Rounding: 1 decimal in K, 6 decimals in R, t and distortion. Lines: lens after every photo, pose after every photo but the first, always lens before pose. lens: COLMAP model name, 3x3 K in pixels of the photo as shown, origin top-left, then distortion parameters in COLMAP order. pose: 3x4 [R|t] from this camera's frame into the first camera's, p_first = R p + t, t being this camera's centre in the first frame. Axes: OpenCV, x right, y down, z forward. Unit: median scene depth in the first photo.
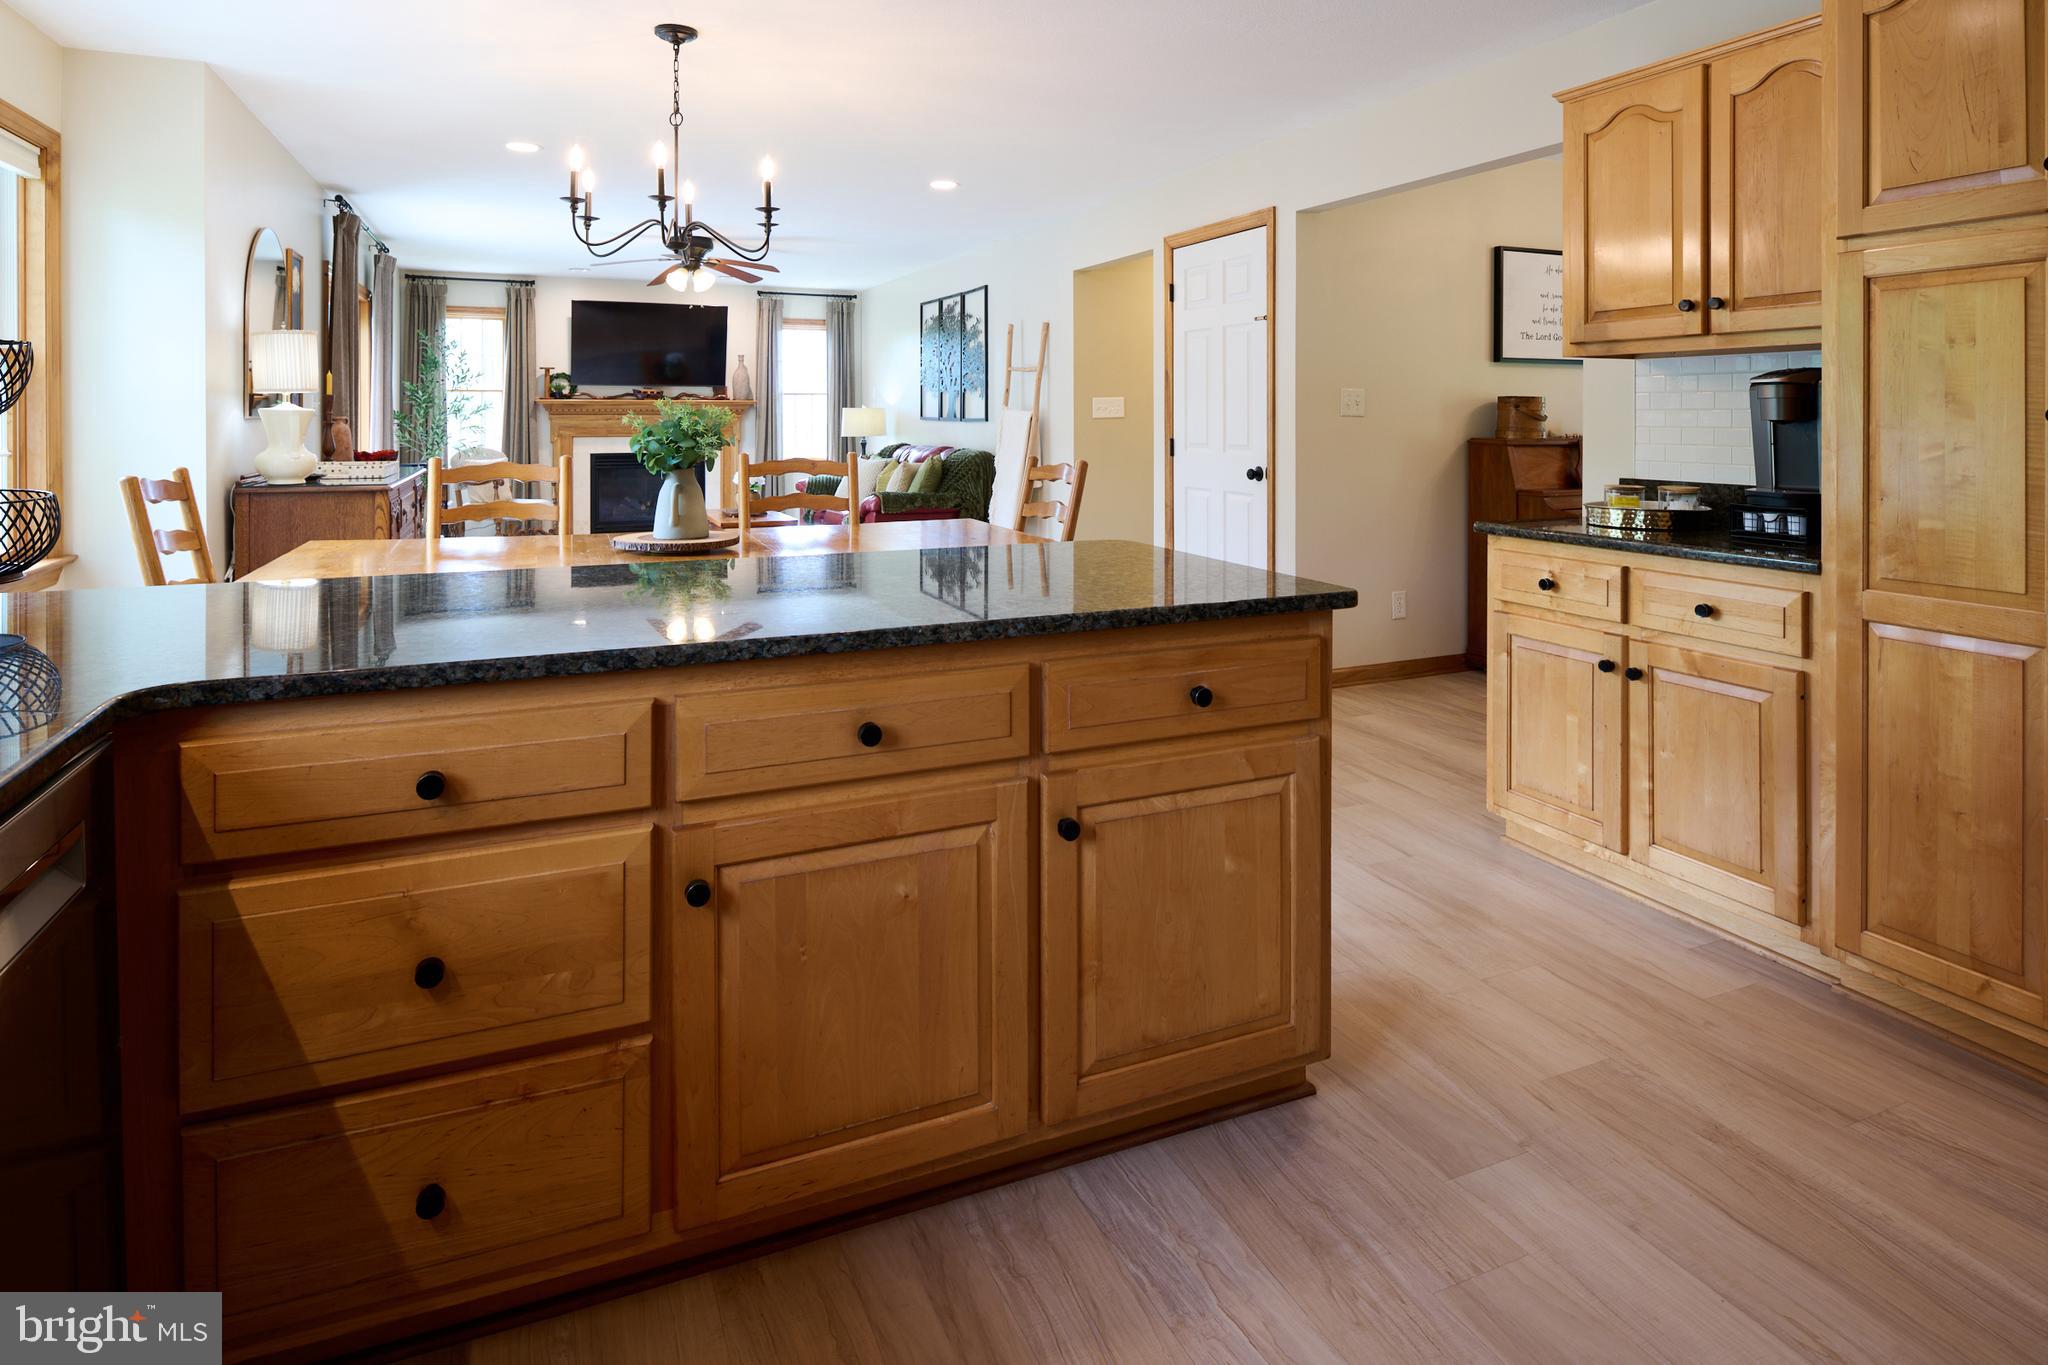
lens RADIAL K [[1133.6, 0, 1062.5], [0, 1133.6, 413.9], [0, 0, 1]] dist [-0.005229, -0.001986]
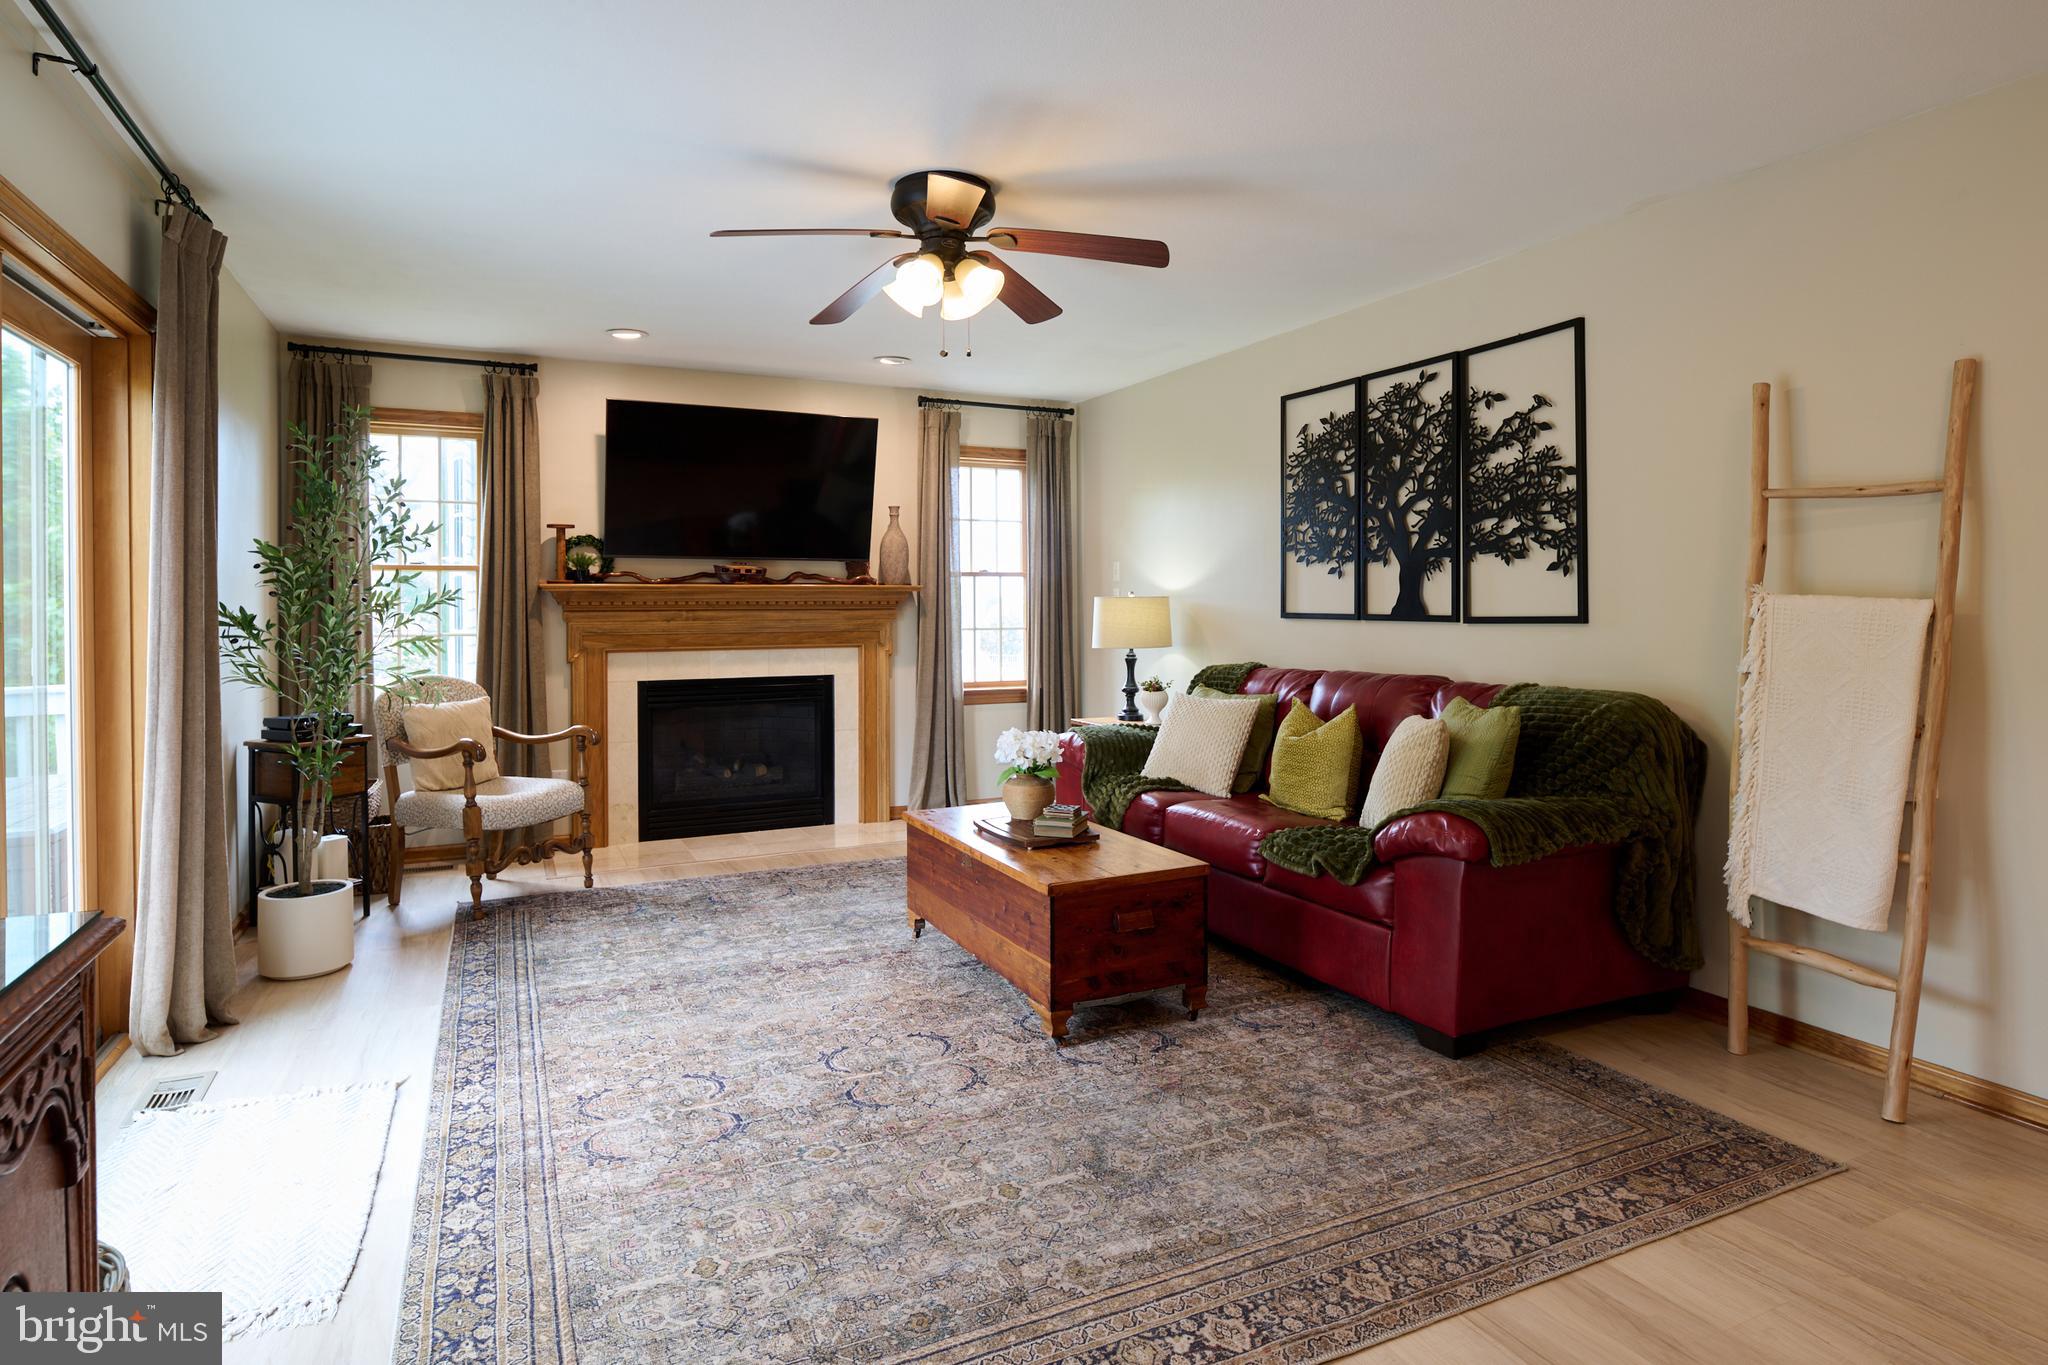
lens RADIAL K [[1133.6, 0, 1050.7], [0, 1133.6, 614.5], [0, 0, 1]] dist [-0.005229, -0.001986]
pose [[0.999827, -0.003844, 0.018175, -0.229743], [0.003720, 0.999970, 0.006862, -0.000835], [-0.018201, -0.006793, 0.999811, 0.451706]]
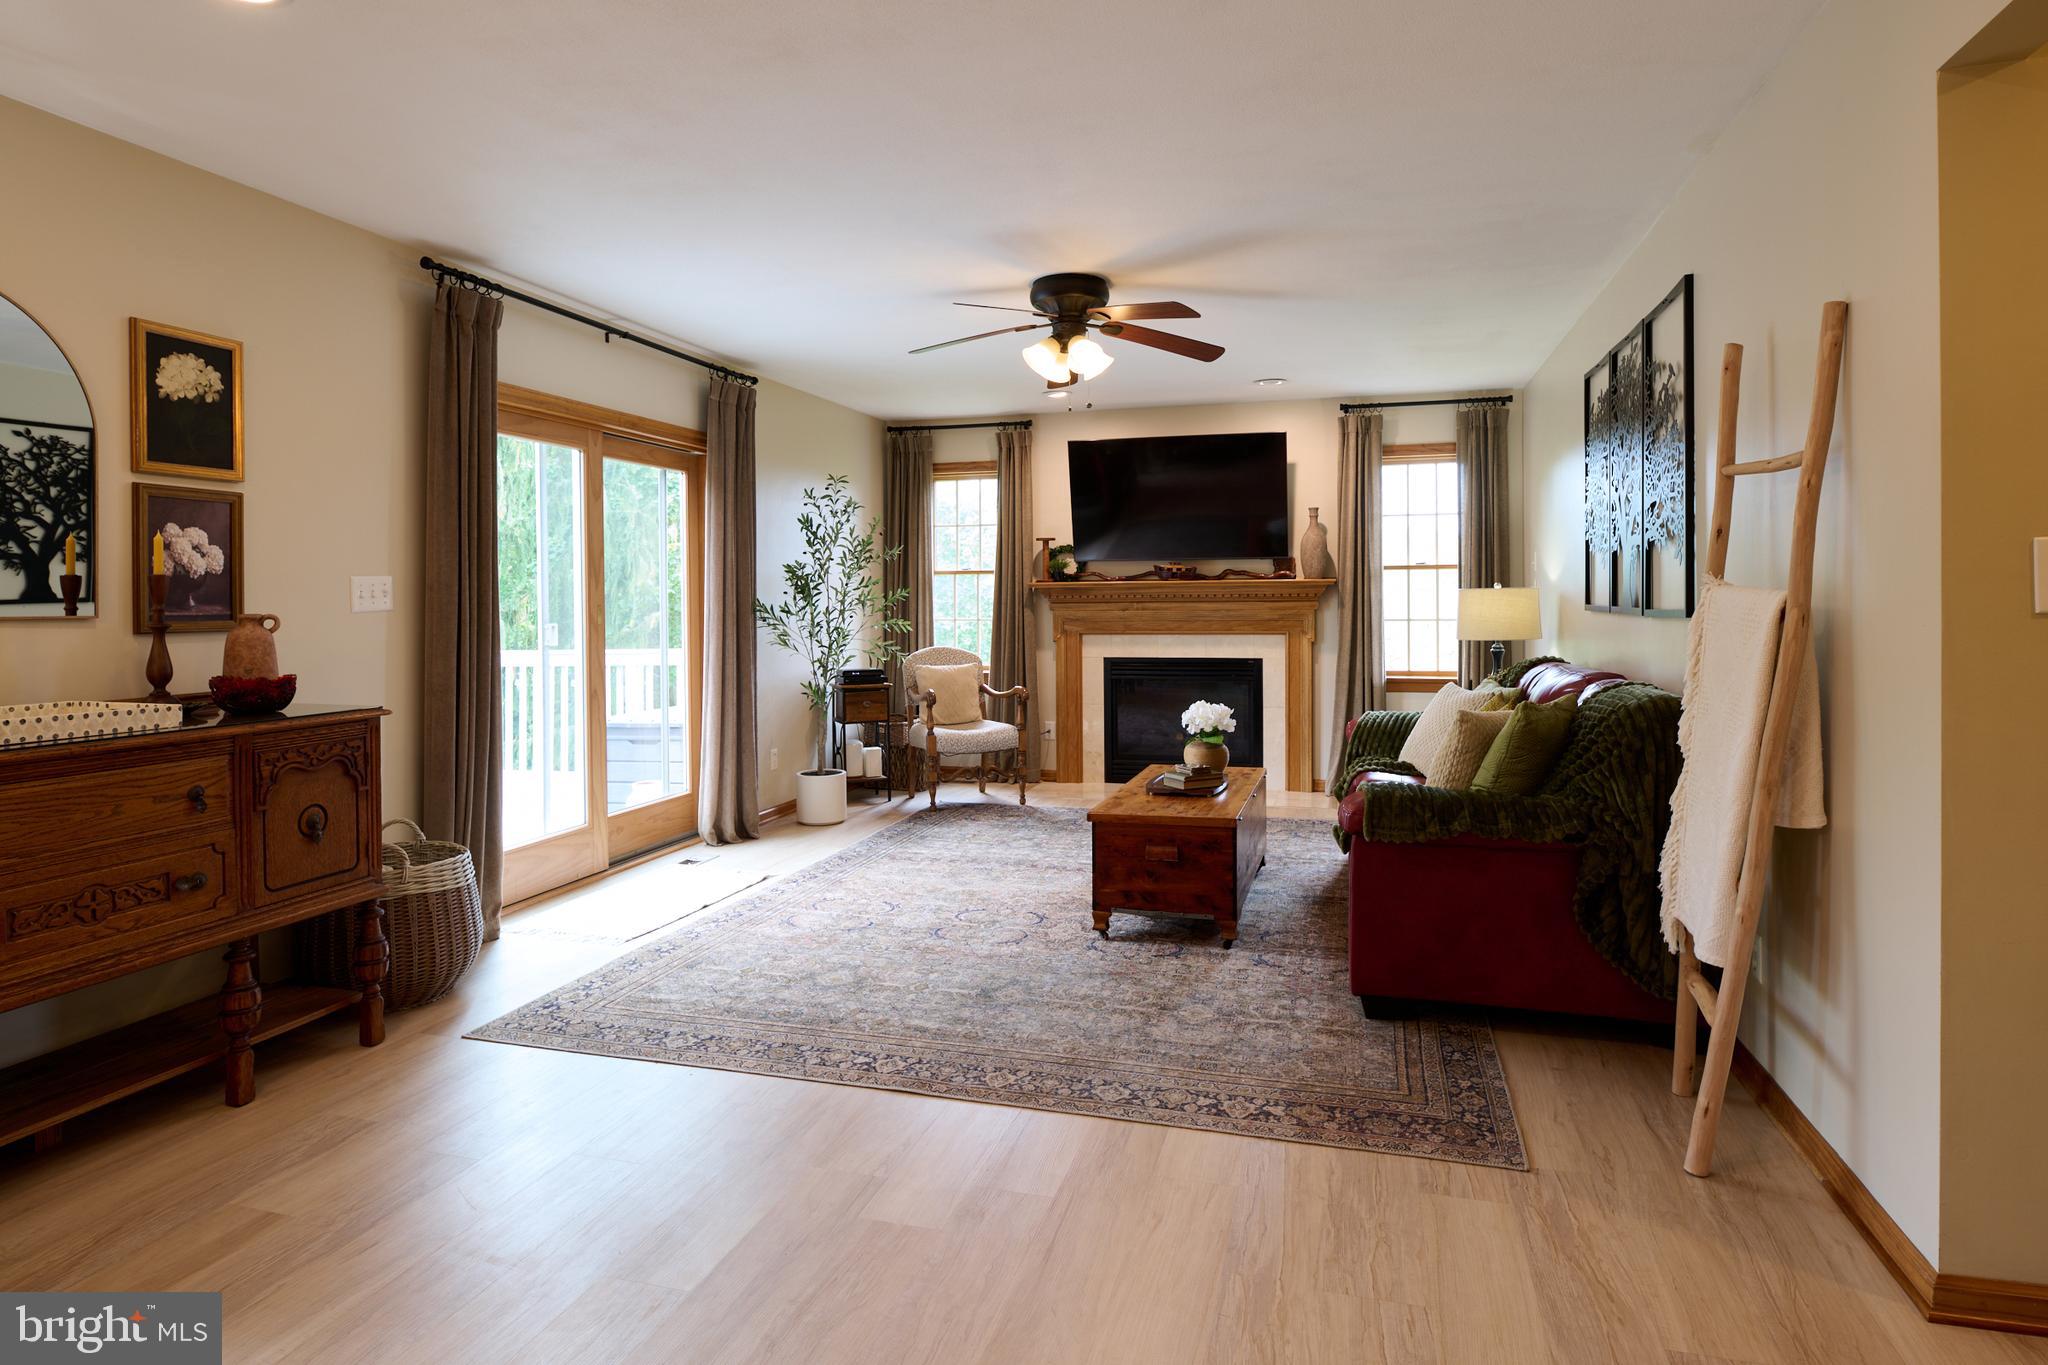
lens RADIAL K [[1133.6, 0, 1022.4], [0, 1133.6, 618.8], [0, 0, 1]] dist [-0.005229, -0.001986]
pose [[0.749733, 0.005758, -0.661716, 0.016339], [0.006010, 0.999862, 0.015510, -0.000648], [0.661713, -0.015605, 0.749594, 0.441963]]
